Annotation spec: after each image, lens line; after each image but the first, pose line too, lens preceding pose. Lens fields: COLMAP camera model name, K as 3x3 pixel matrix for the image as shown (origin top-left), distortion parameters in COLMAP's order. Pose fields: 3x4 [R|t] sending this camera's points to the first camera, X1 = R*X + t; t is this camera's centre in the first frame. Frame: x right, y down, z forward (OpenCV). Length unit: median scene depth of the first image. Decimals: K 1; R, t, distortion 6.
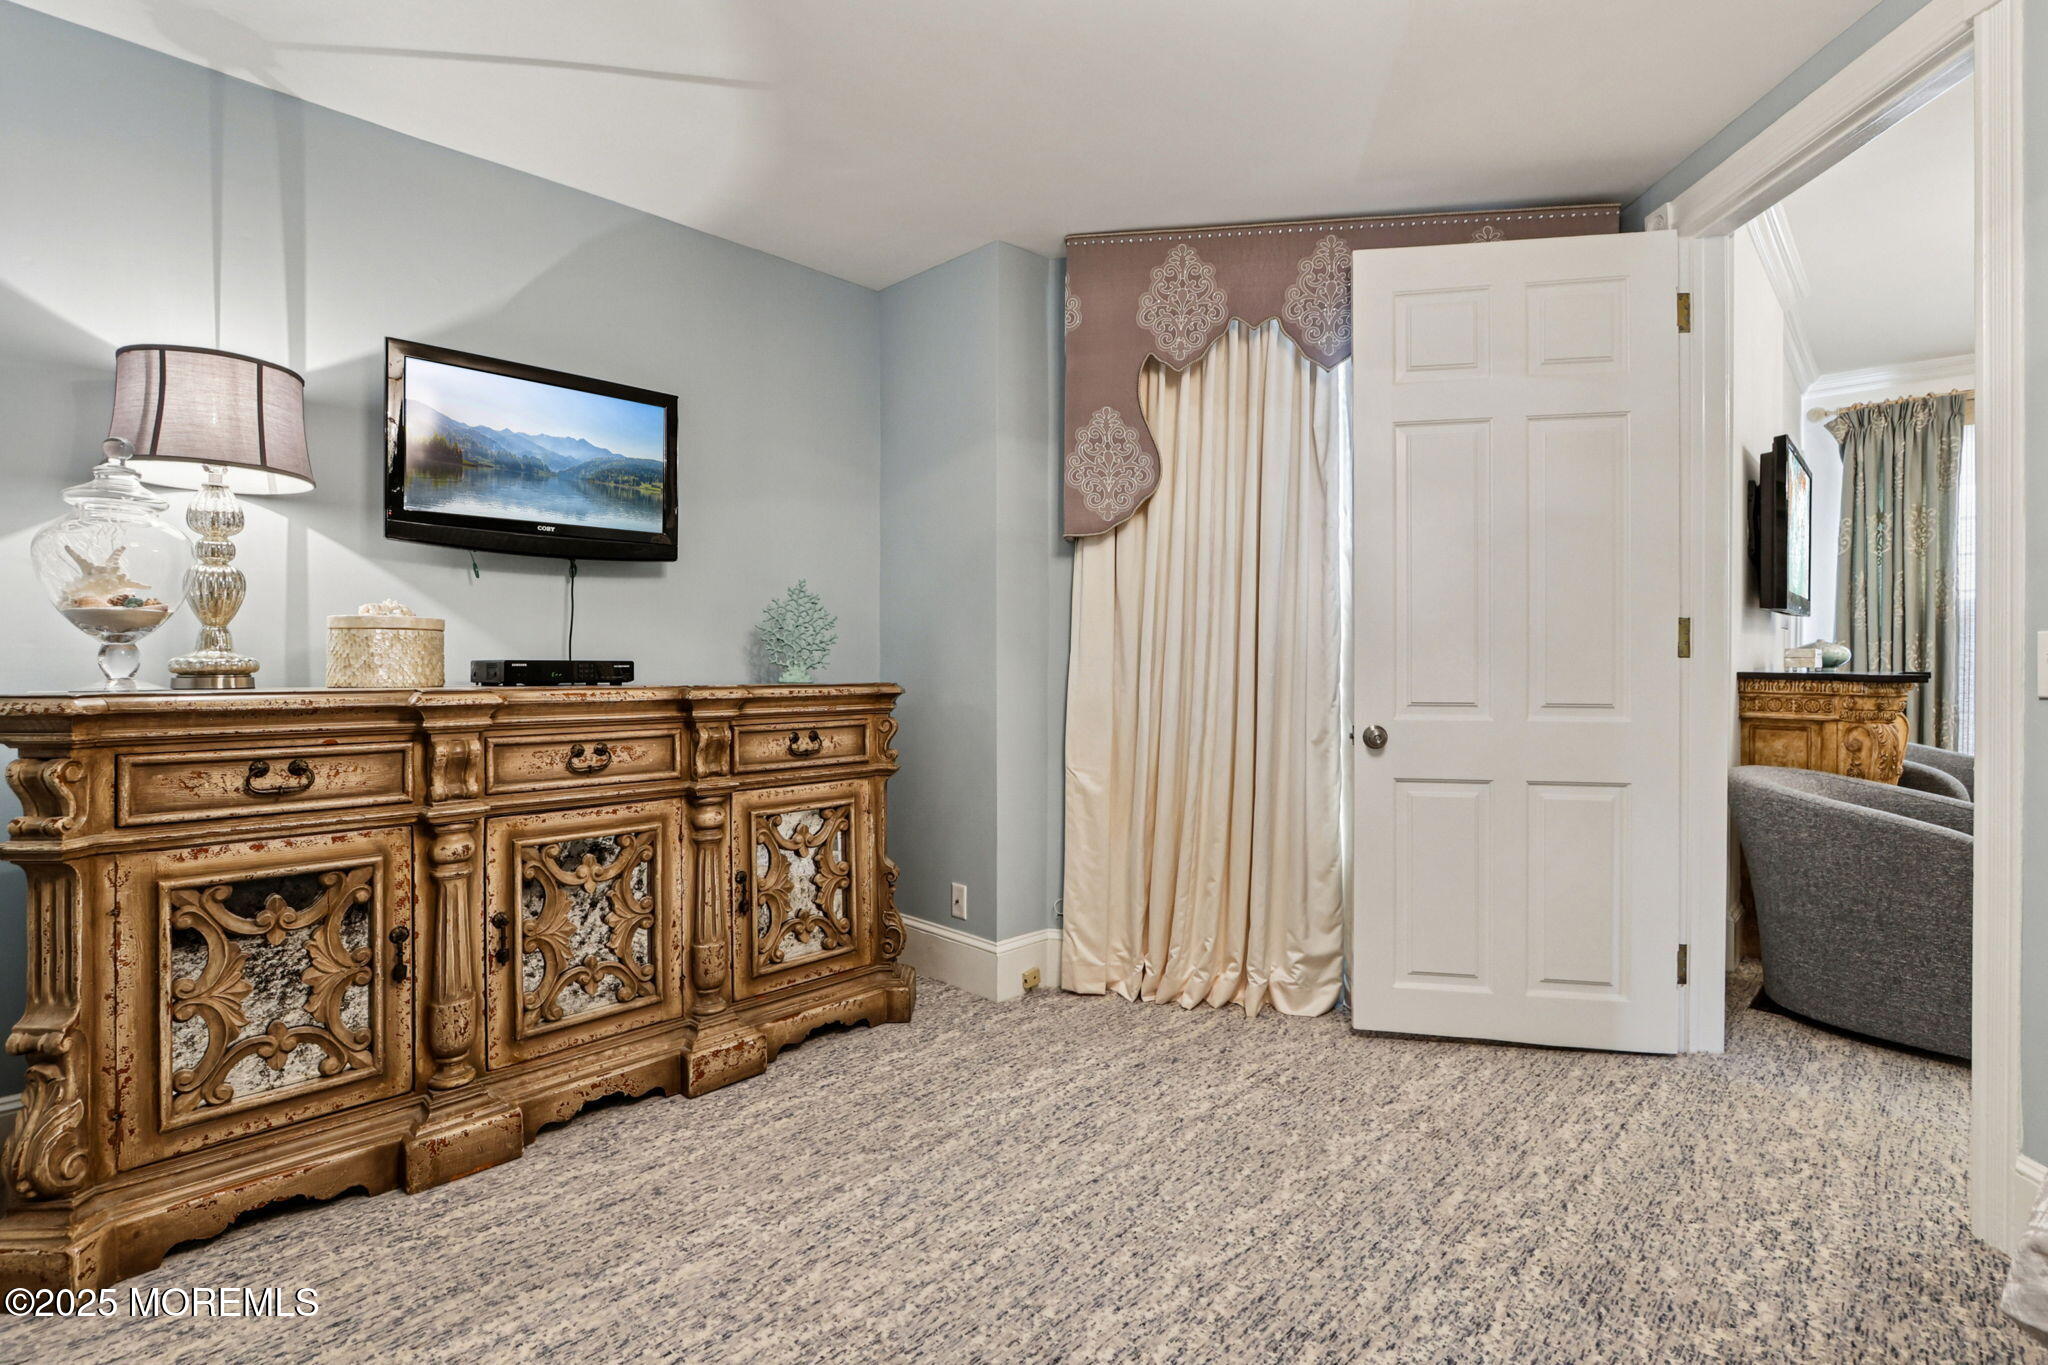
lens RADIAL K [[961.2, 0, 1021.3], [0, 961.2, 667.0], [0, 0, 1]] dist [-0.006591, -0.000498]
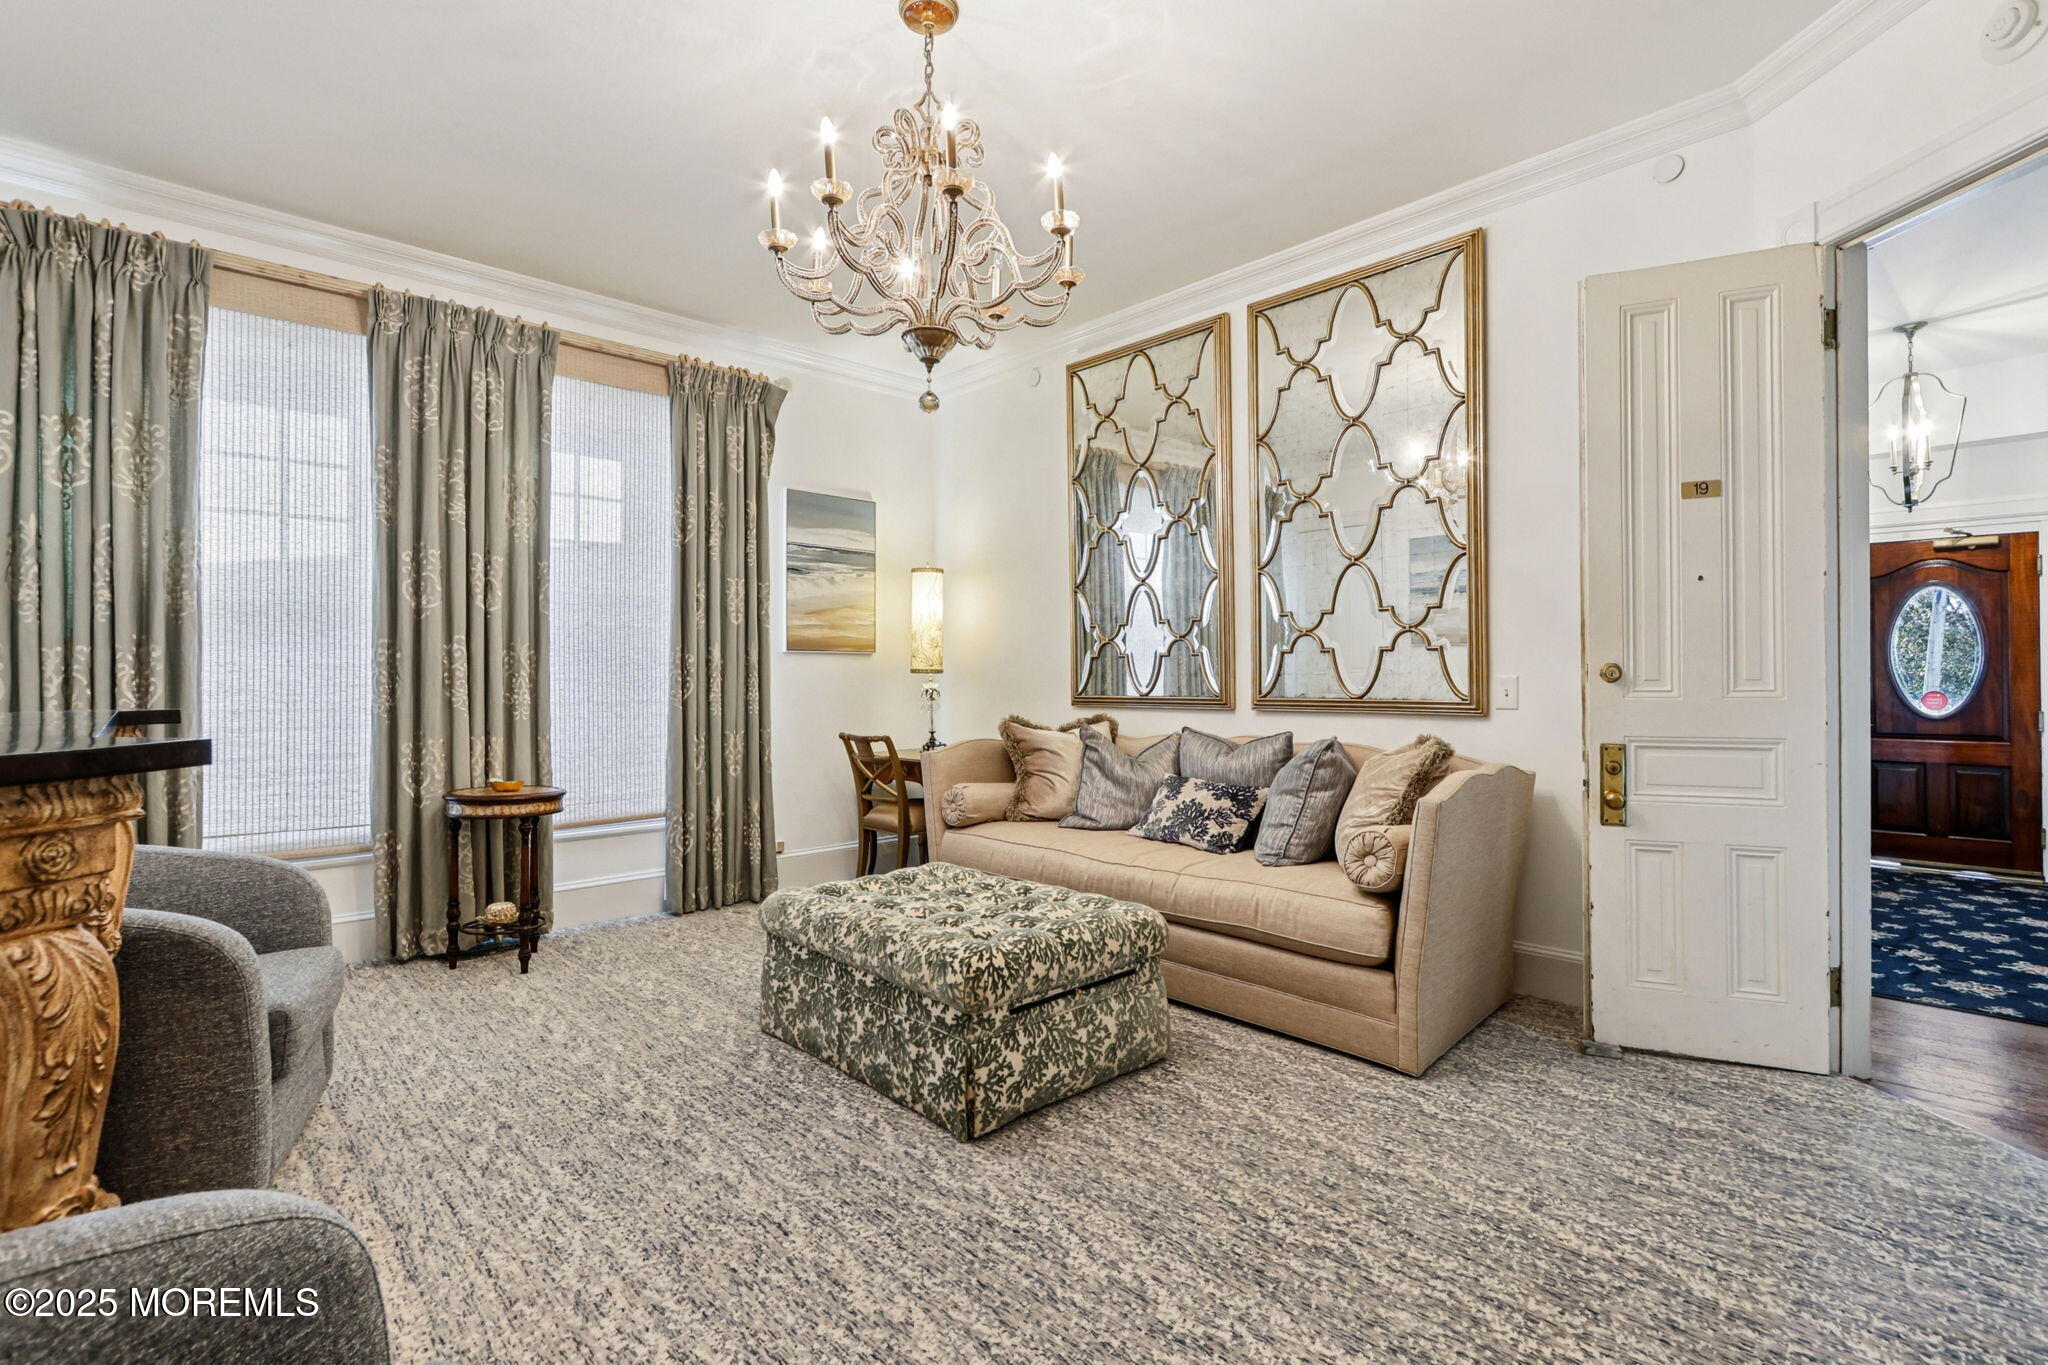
lens RADIAL K [[961.2, 0, 1021.7], [0, 961.2, 677.7], [0, 0, 1]] dist [-0.006591, -0.000498]
pose [[0.059813, 0.003823, 0.998202, 0.387053], [0.011770, 0.999920, -0.004535, 0.000338], [-0.998140, 0.012020, 0.059763, 0.424359]]
